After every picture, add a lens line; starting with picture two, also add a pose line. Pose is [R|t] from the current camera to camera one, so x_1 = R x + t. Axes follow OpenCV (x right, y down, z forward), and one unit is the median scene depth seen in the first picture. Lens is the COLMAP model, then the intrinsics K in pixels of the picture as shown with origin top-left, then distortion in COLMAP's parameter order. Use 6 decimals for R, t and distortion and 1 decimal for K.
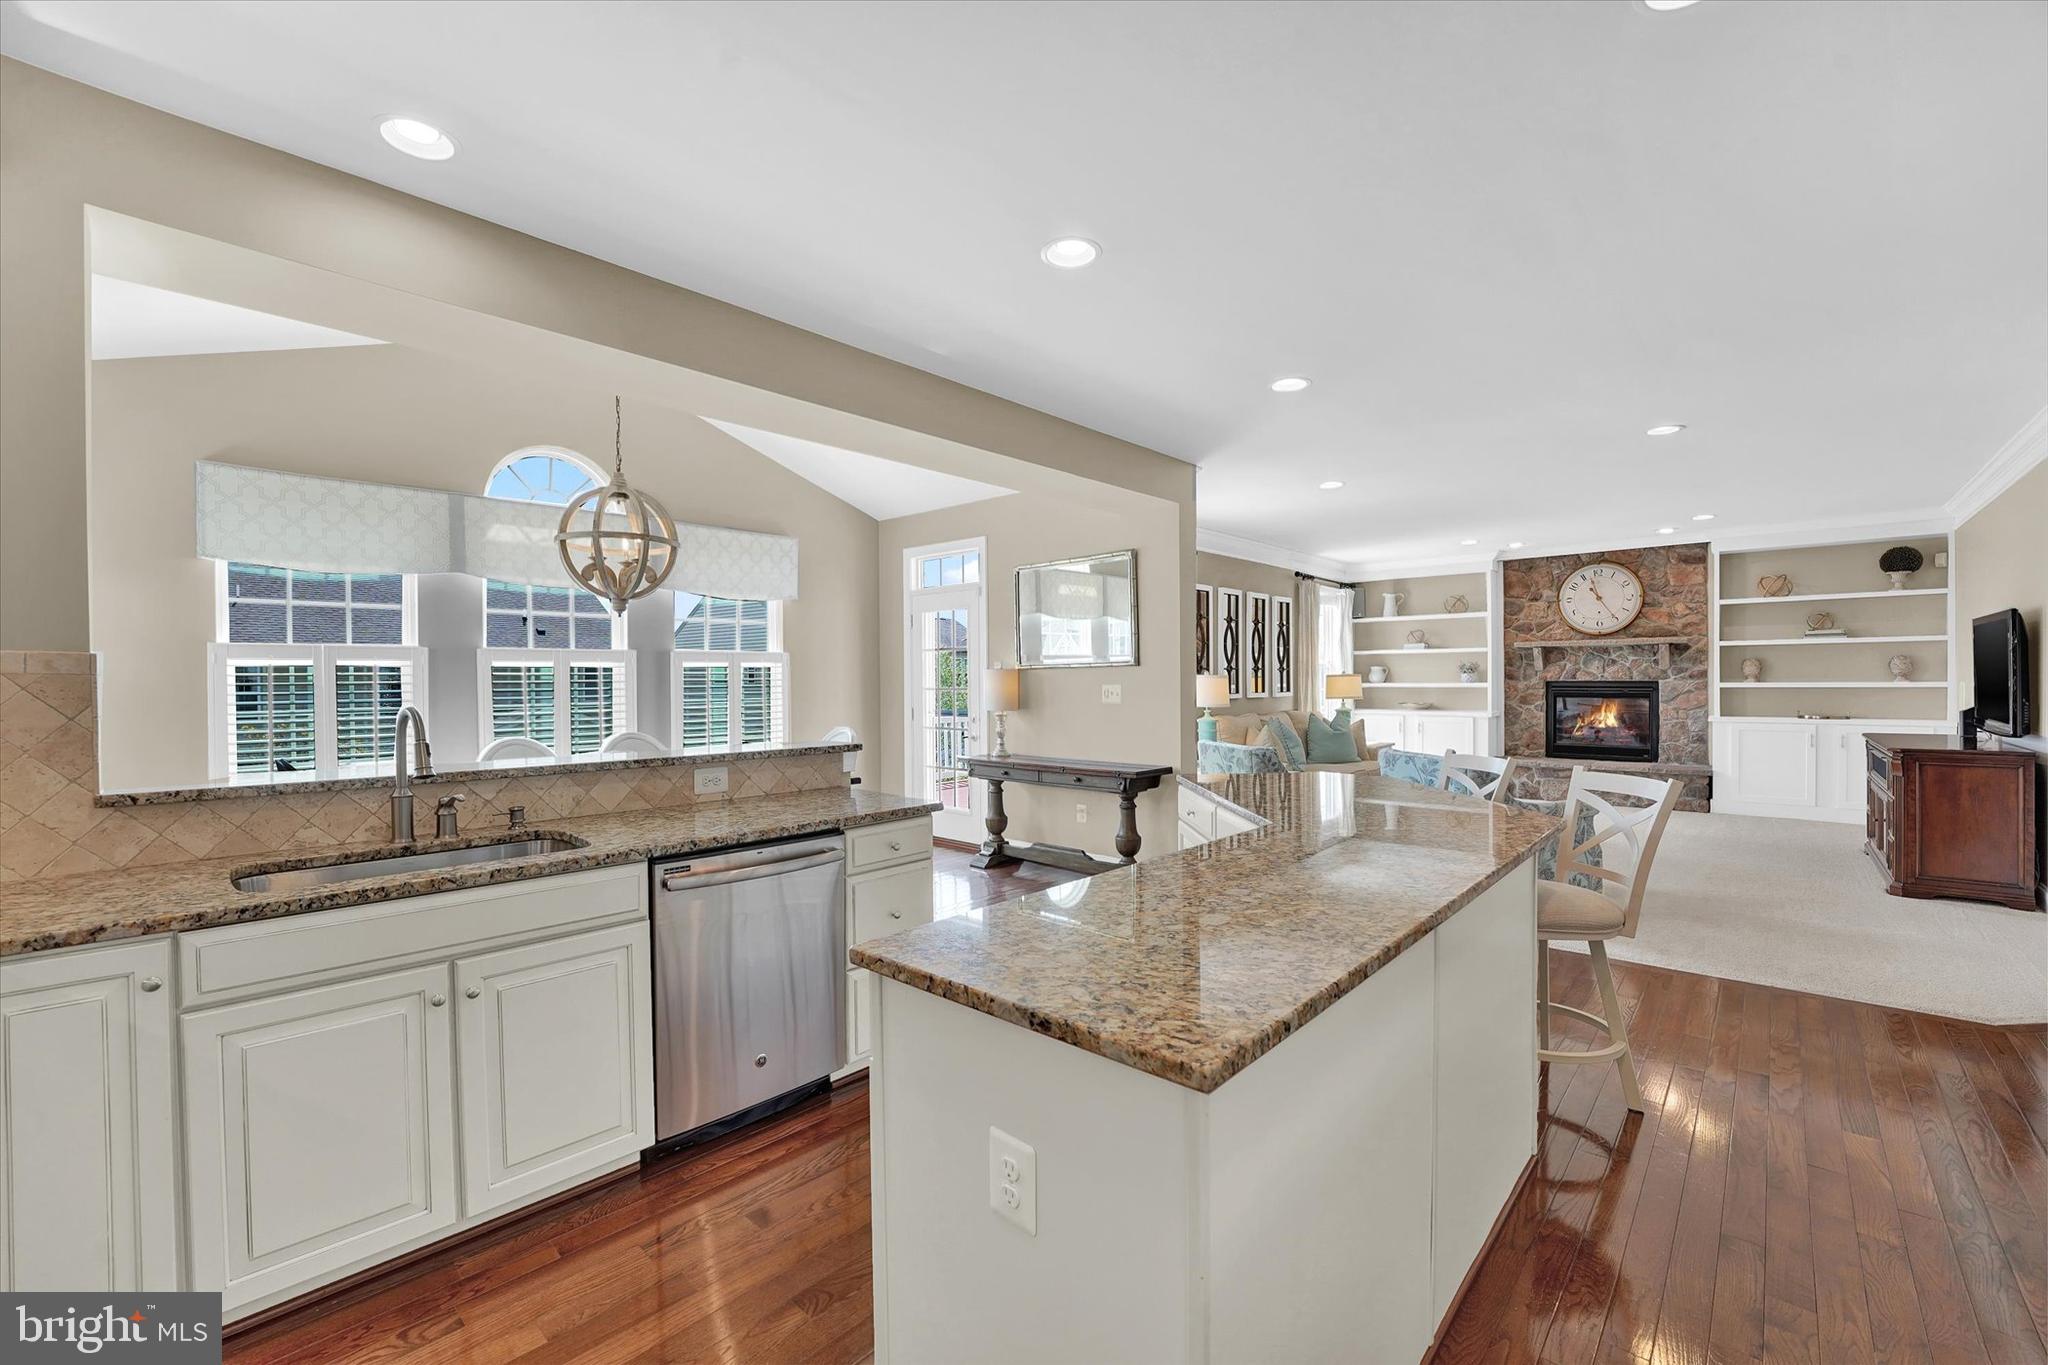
lens RADIAL K [[872.8, 0, 1037.6], [0, 872.8, 679.4], [0, 0, 1]] dist [-0.009769, 0.003111]
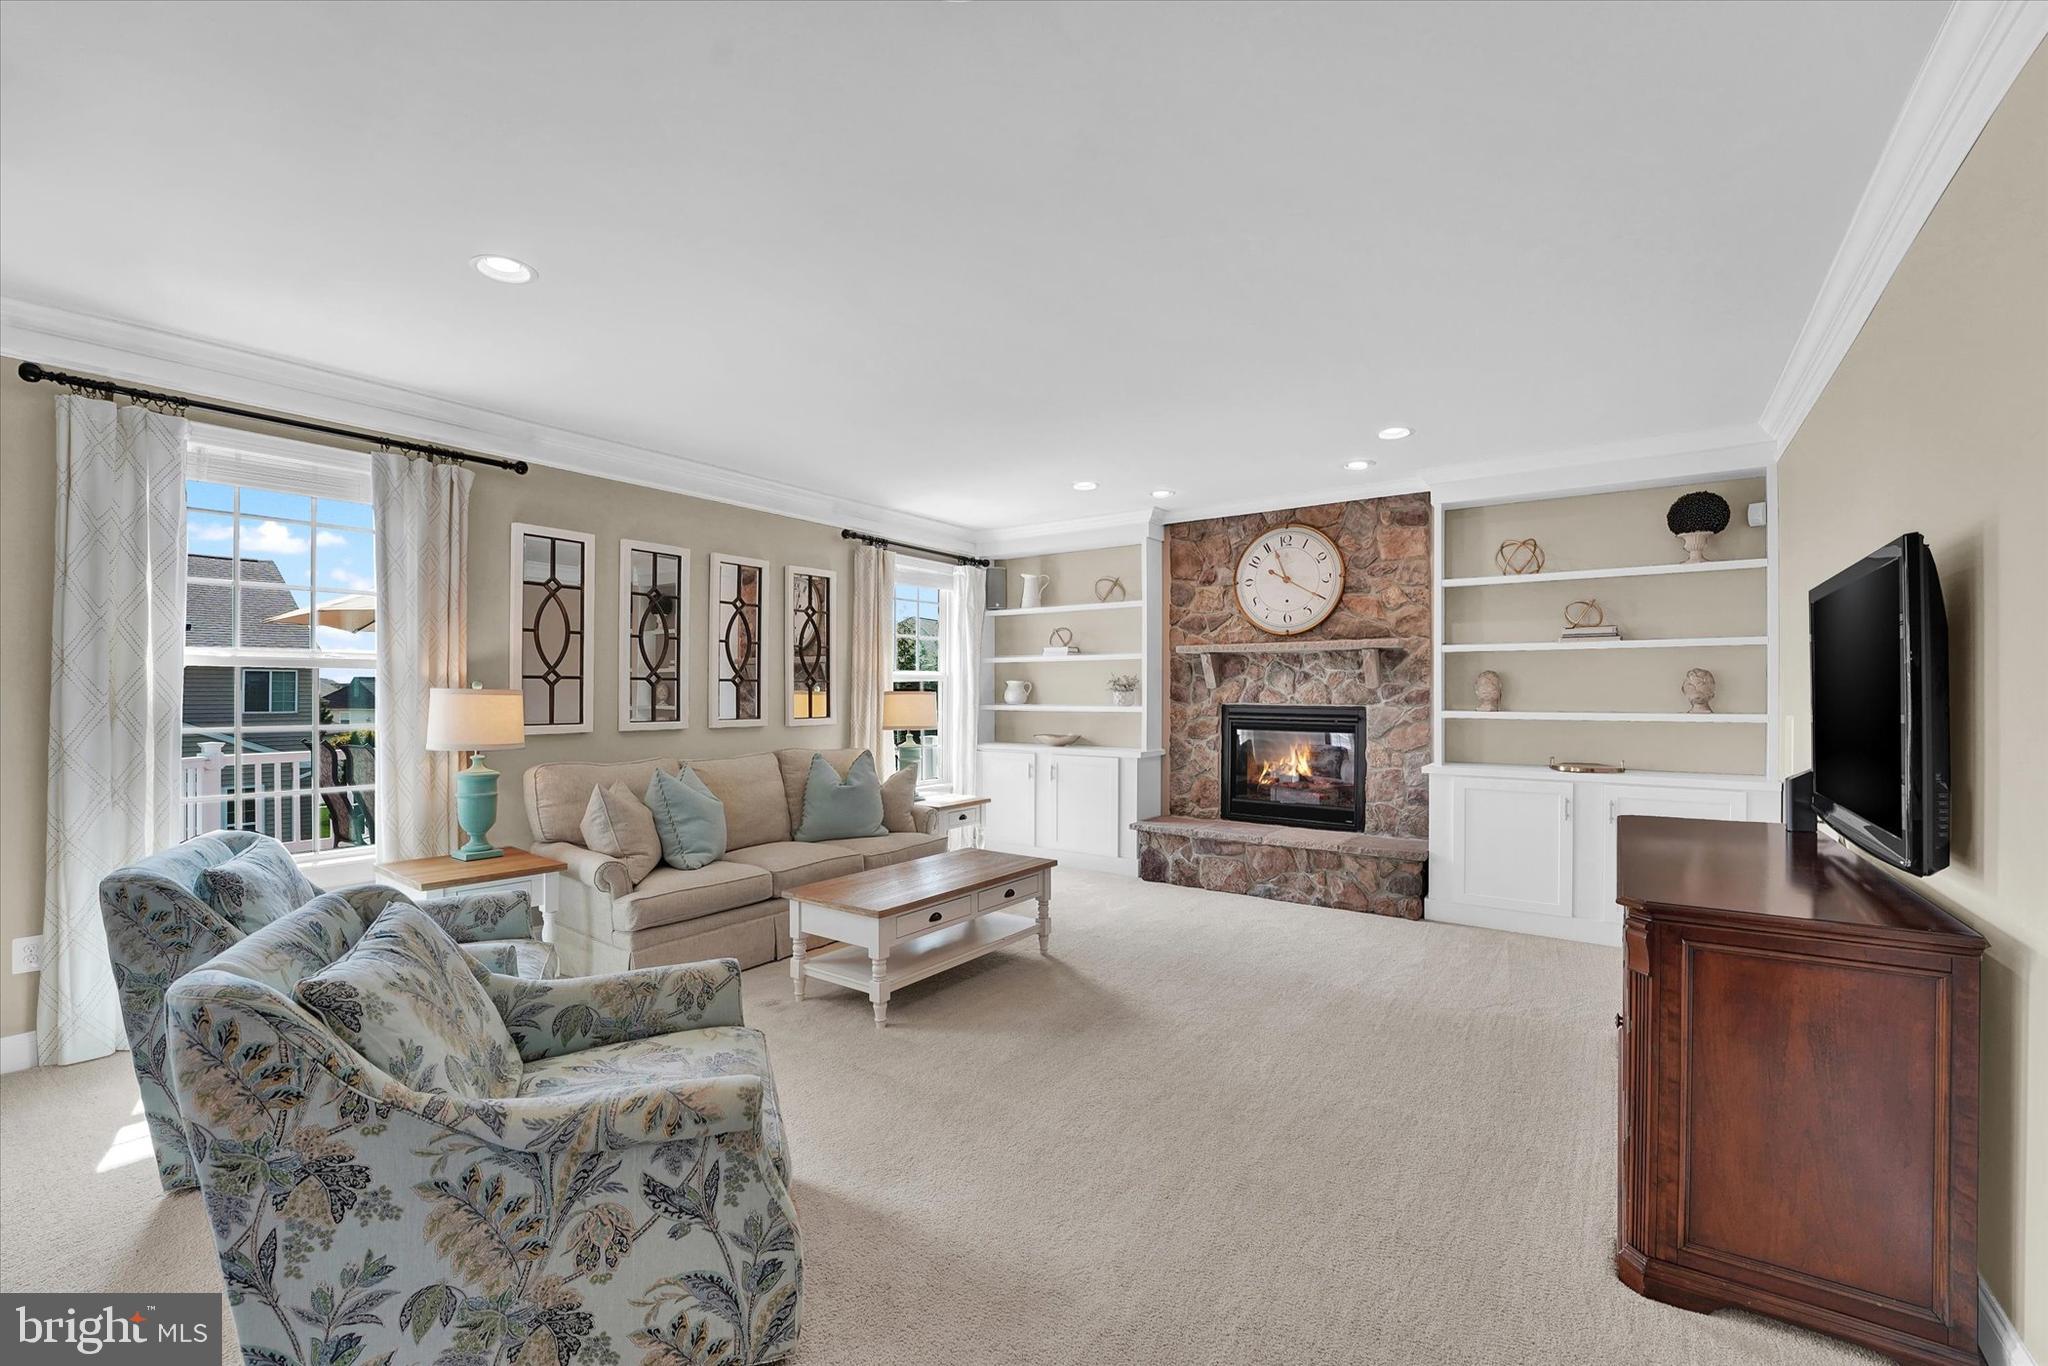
lens RADIAL K [[872.8, 0, 1038.5], [0, 872.8, 684.3], [0, 0, 1]] dist [-0.009769, 0.003111]
pose [[0.994327, 0.011672, 0.105725, 0.399978], [-0.010479, 0.999875, -0.011832, -0.004615], [-0.105850, 0.010657, 0.994325, 0.375750]]
